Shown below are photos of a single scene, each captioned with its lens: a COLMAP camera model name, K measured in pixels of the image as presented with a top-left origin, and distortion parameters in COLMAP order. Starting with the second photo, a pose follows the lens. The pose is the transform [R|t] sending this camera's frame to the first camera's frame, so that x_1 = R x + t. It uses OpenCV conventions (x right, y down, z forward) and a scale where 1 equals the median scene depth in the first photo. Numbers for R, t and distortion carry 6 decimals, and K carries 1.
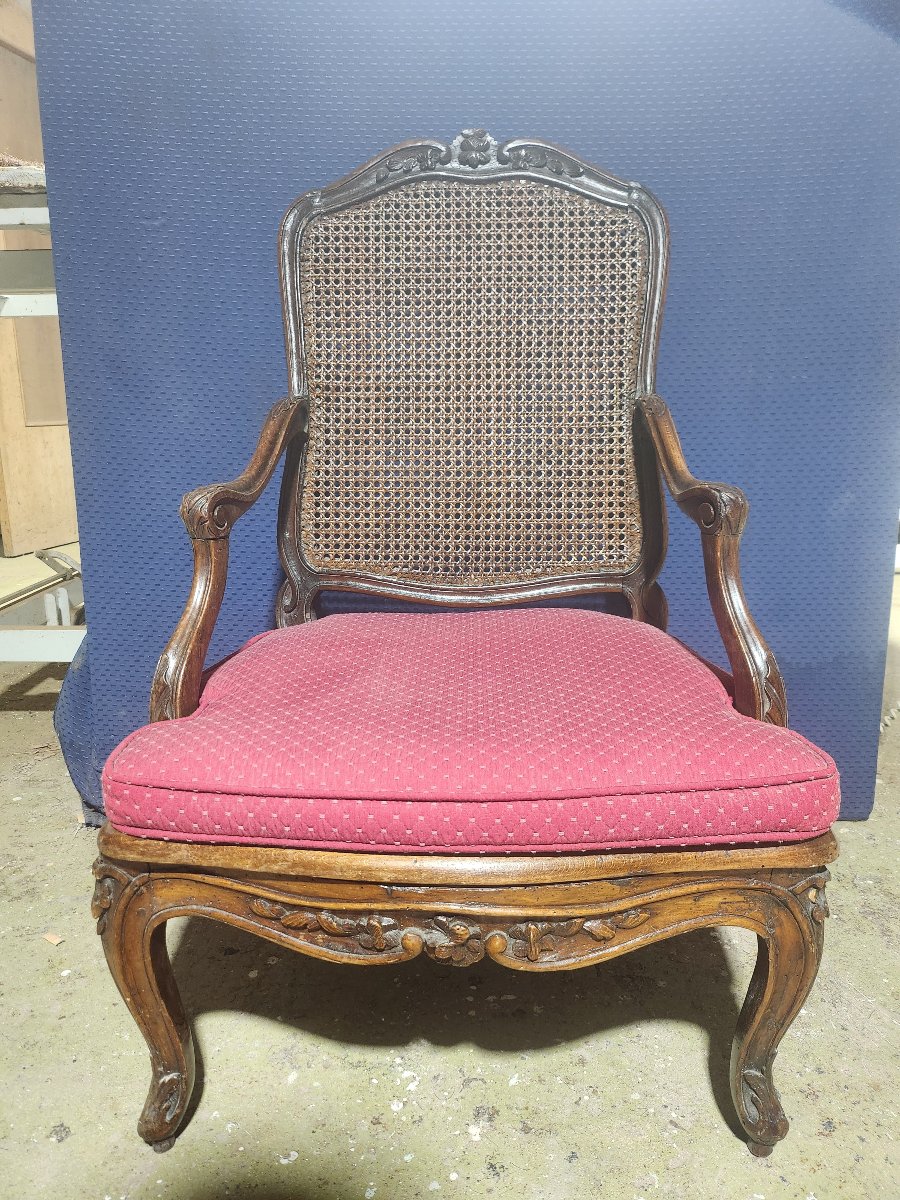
lens RADIAL K [[825.2, 0, 450.0], [0, 825.2, 600.0], [0, 0, 1]] dist [0.003319, -0.000059]
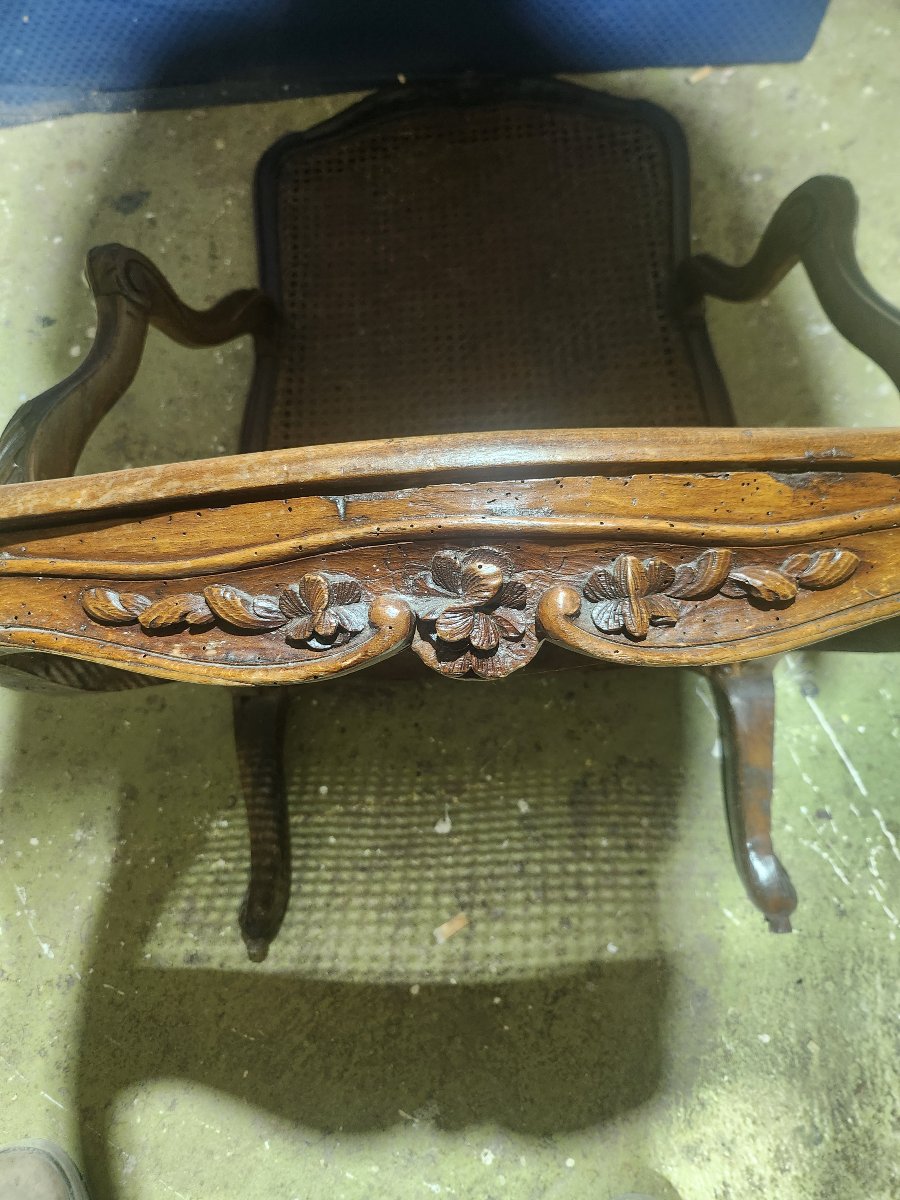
lens RADIAL K [[825.2, 0, 450.0], [0, 825.2, 600.0], [0, 0, 1]] dist [0.003319, -0.000059]
pose [[0.998729, -0.046790, -0.018757, 0.000453], [0.038295, 0.946203, -0.321301, 0.477513], [0.032782, 0.320174, 0.946792, 0.445959]]
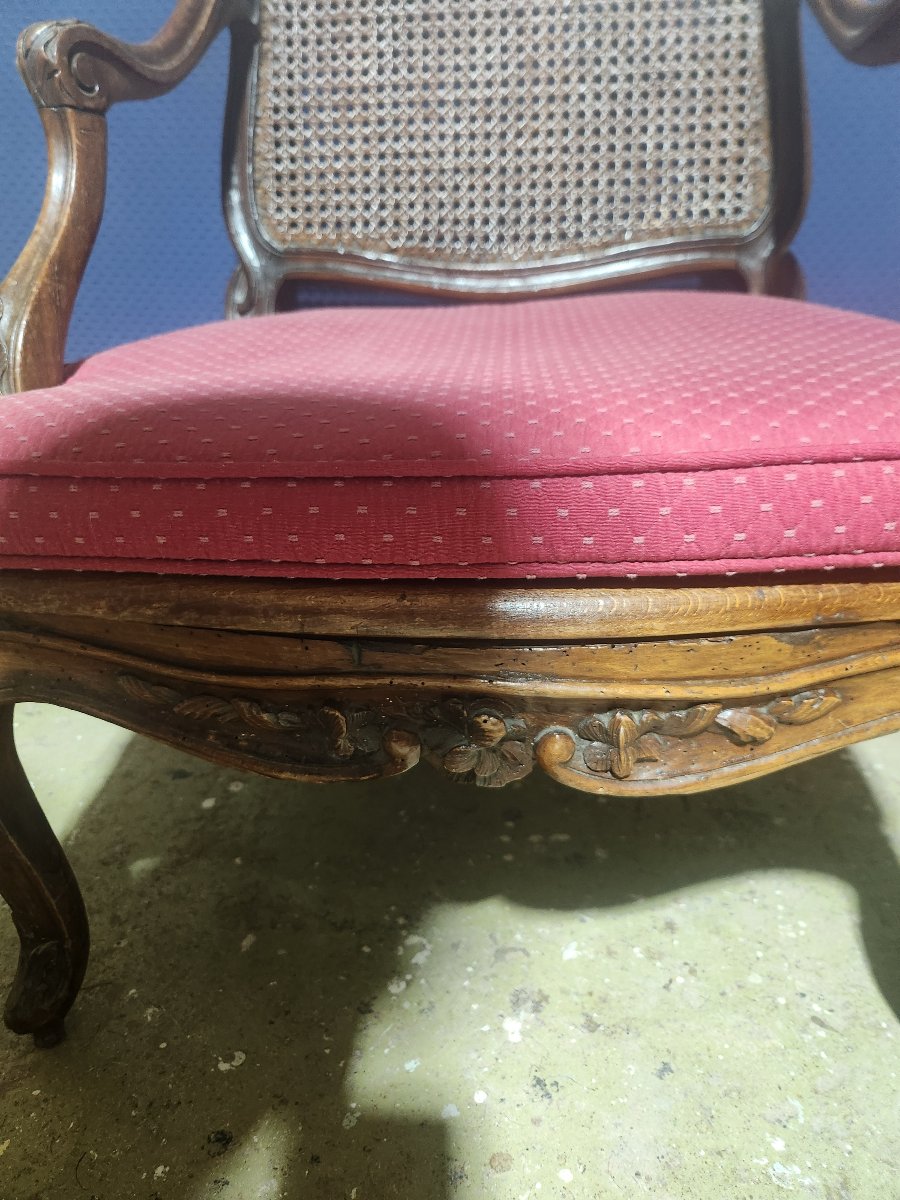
lens RADIAL K [[825.2, 0, 450.0], [0, 825.2, 600.0], [0, 0, 1]] dist [0.003319, -0.000059]
pose [[0.999127, -0.002164, -0.041710, 0.008082], [0.009362, 0.984847, 0.173175, 0.189023], [0.040704, -0.173414, 0.984007, 0.401485]]
